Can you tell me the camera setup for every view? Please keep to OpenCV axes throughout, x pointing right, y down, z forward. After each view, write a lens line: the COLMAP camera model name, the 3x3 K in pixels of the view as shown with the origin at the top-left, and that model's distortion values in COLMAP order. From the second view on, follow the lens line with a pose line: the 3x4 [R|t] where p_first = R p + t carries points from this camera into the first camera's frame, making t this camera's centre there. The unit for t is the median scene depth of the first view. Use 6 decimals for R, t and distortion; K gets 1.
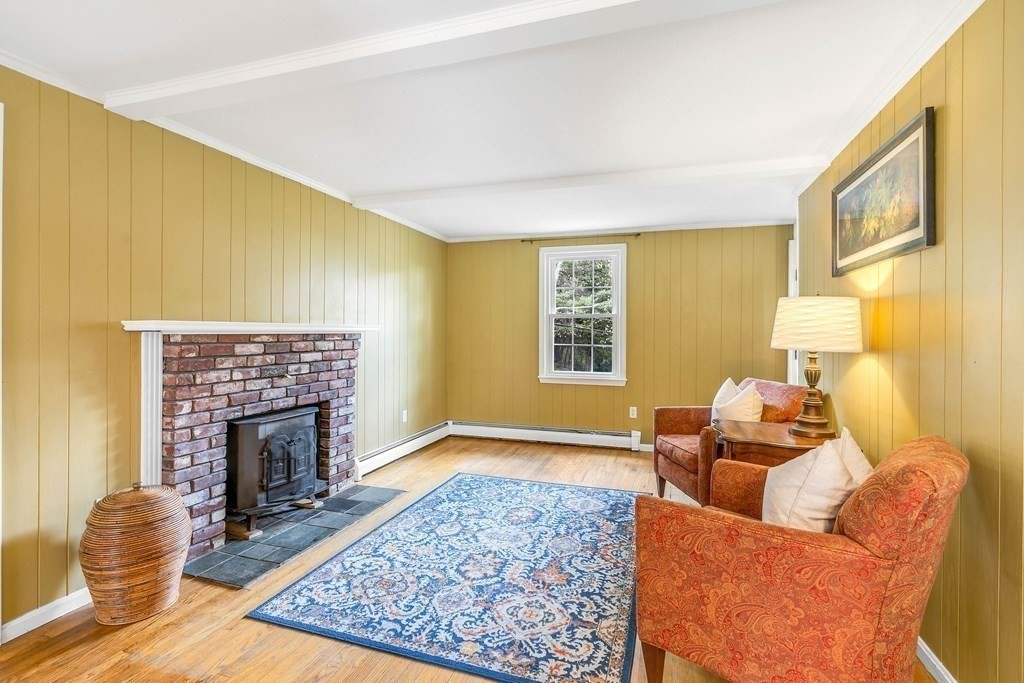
lens RADIAL K [[477.8, 0, 514.4], [0, 477.8, 333.8], [0, 0, 1]] dist [-0.003157, 0.000433]
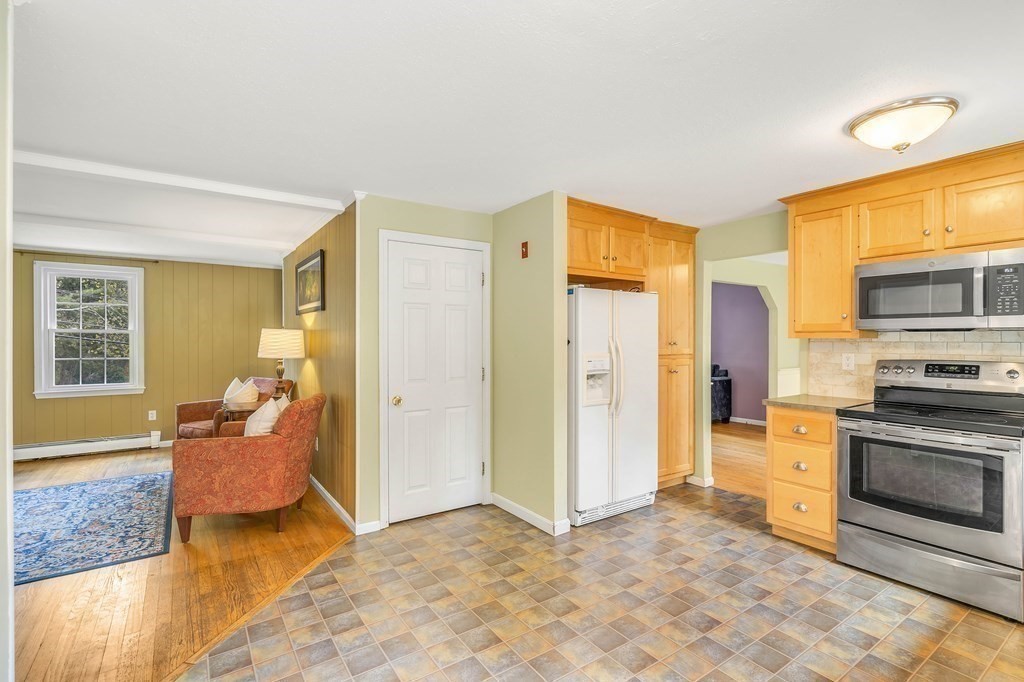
lens RADIAL K [[471.8, 0, 508.1], [0, 471.8, 339.0], [0, 0, 1]] dist [0.000193, 0.000037]
pose [[0.608415, -0.006681, 0.793591, -0.231808], [0.006497, 0.999973, 0.003438, -0.031815], [-0.793593, 0.003065, 0.608442, -0.659591]]
